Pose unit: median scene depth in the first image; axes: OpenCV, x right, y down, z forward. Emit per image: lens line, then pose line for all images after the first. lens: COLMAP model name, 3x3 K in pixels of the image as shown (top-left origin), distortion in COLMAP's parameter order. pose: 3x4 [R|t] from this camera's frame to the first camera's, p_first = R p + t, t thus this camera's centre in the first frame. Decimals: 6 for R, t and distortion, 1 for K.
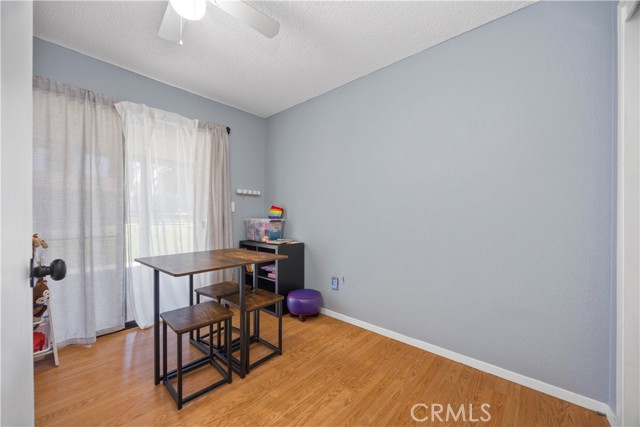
lens RADIAL K [[246.0, 0, 323.3], [0, 246.0, 217.4], [0, 0, 1]] dist [0.001869, 0.000369]
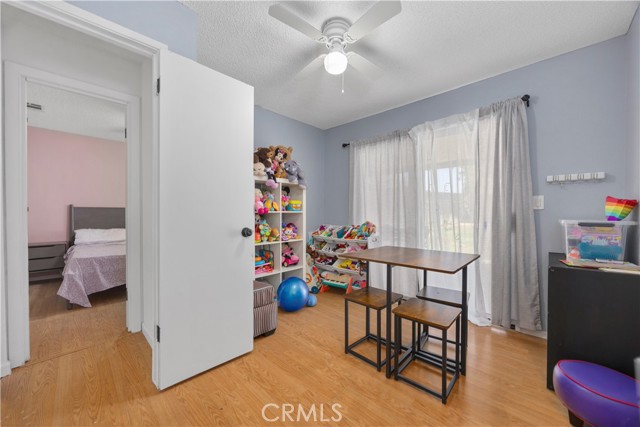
lens RADIAL K [[246.0, 0, 323.2], [0, 246.0, 211.8], [0, 0, 1]] dist [0.001869, 0.000369]
pose [[-0.053053, -0.012110, -0.998518, 0.592841], [-0.013112, 0.999849, -0.011430, 0.001169], [0.998506, 0.012486, -0.053204, 0.682827]]
